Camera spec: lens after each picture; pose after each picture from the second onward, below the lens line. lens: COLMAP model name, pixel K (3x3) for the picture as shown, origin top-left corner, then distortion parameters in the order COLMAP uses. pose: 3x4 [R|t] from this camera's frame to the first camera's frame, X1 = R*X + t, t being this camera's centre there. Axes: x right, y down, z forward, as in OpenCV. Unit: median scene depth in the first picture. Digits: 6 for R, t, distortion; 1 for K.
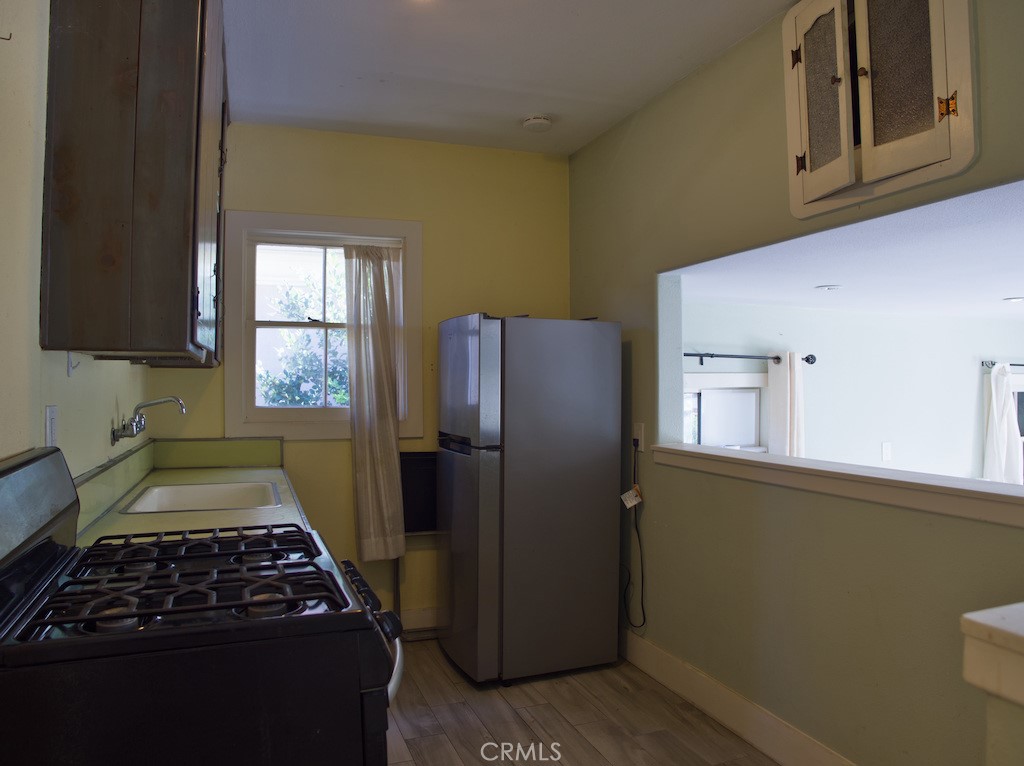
lens RADIAL K [[723.7, 0, 512.0], [0, 723.7, 383.0], [0, 0, 1]] dist [-0.129689, 0.001438]
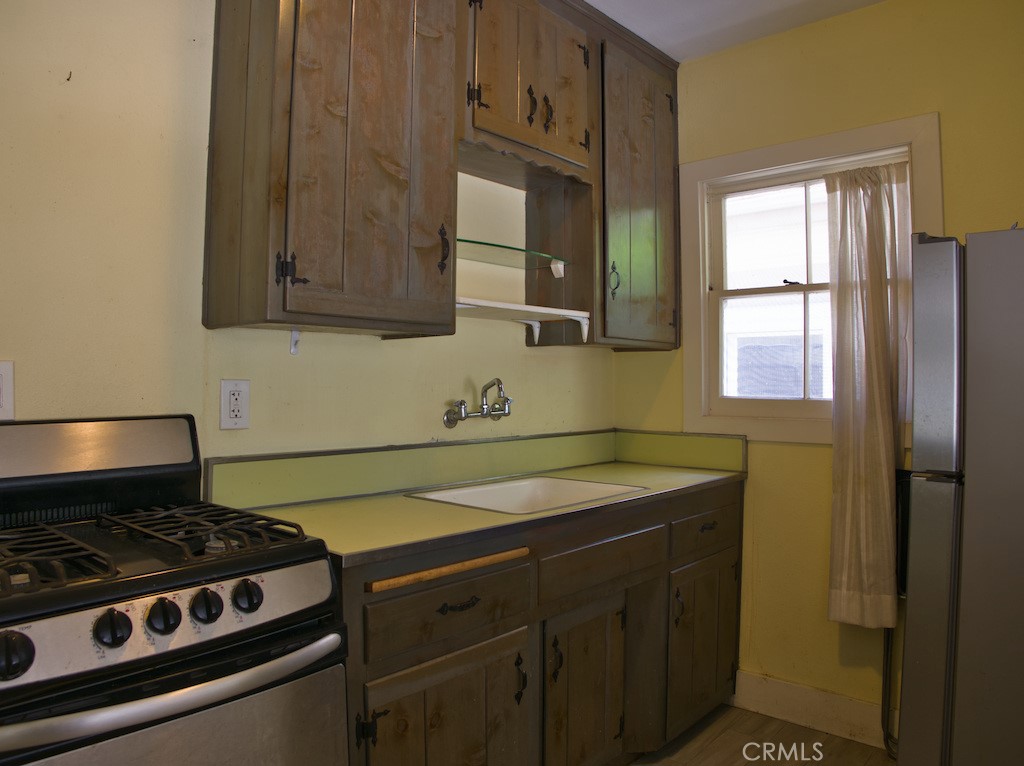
lens RADIAL K [[723.7, 0, 512.0], [0, 723.7, 383.0], [0, 0, 1]] dist [-0.129689, 0.001438]
pose [[0.448354, 0.003510, -0.893849, 0.254851], [-0.002991, 0.999993, 0.002426, 0.016065], [0.893851, 0.001586, 0.448361, 0.408514]]
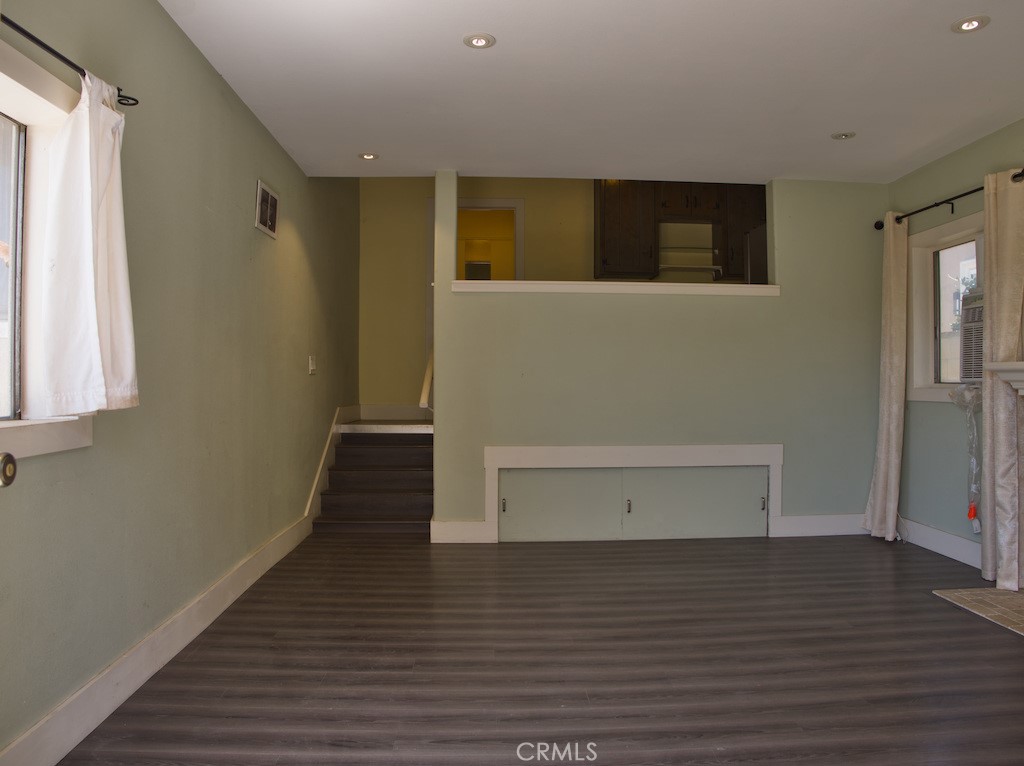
lens RADIAL K [[723.7, 0, 512.0], [0, 723.7, 383.0], [0, 0, 1]] dist [-0.129689, 0.001438]
pose [[-0.326653, 0.006017, -0.945125, 1.999603], [-0.004899, 0.999956, 0.008060, 0.306519], [0.945132, 0.007263, -0.326609, 0.981669]]
